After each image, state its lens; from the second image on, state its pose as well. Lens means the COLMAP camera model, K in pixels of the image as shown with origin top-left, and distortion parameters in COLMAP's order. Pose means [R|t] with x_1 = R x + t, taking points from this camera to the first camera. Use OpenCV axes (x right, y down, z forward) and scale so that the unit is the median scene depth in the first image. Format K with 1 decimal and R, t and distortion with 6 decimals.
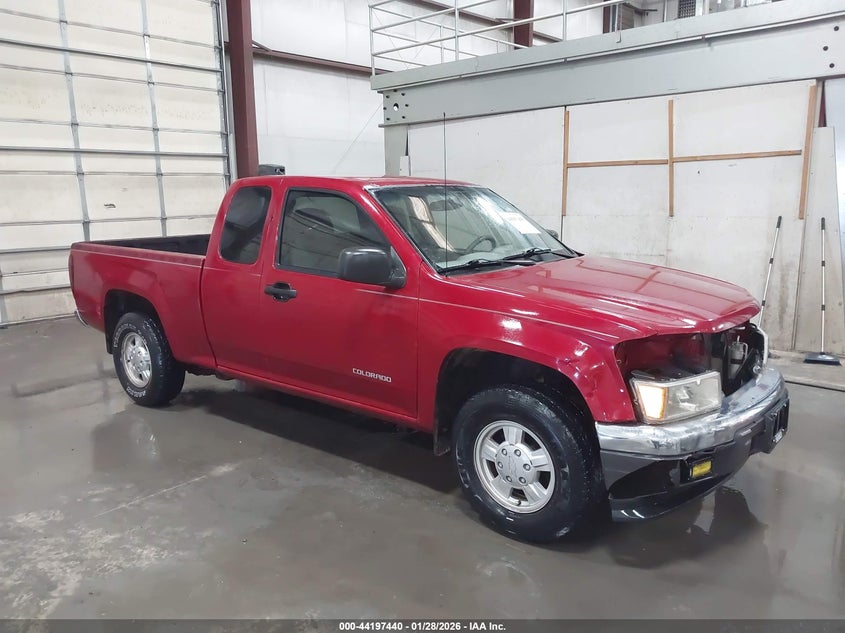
lens RADIAL K [[655.6, 0, 420.0], [0, 655.6, 329.7], [0, 0, 1]] dist [-0.018766, 0.001504]
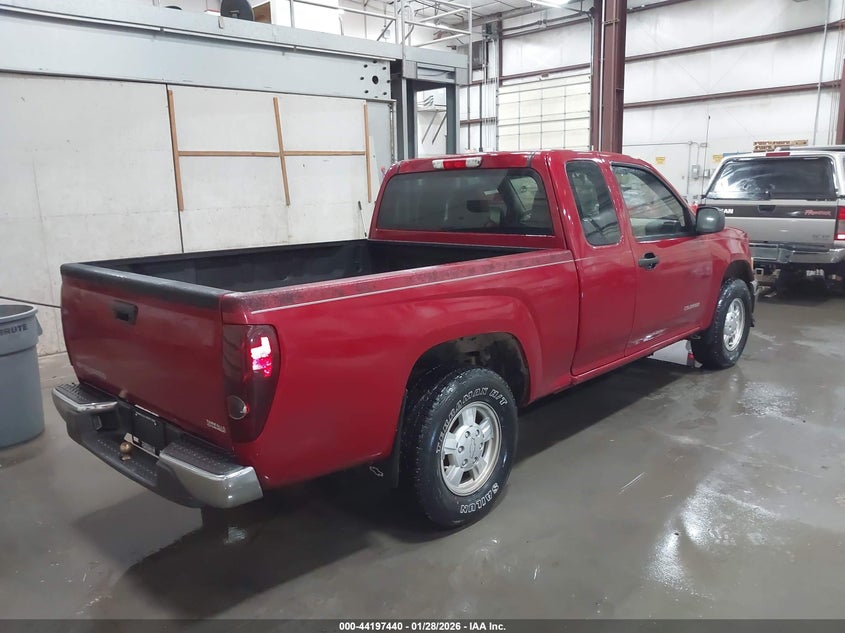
lens RADIAL K [[655.6, 0, 420.0], [0, 655.6, 329.7], [0, 0, 1]] dist [-0.018766, 0.001504]
pose [[0.098303, -0.204287, 0.973963, -0.726261], [0.219972, 0.958955, 0.178937, -0.123870], [-0.970541, 0.196654, 0.139206, 0.691106]]
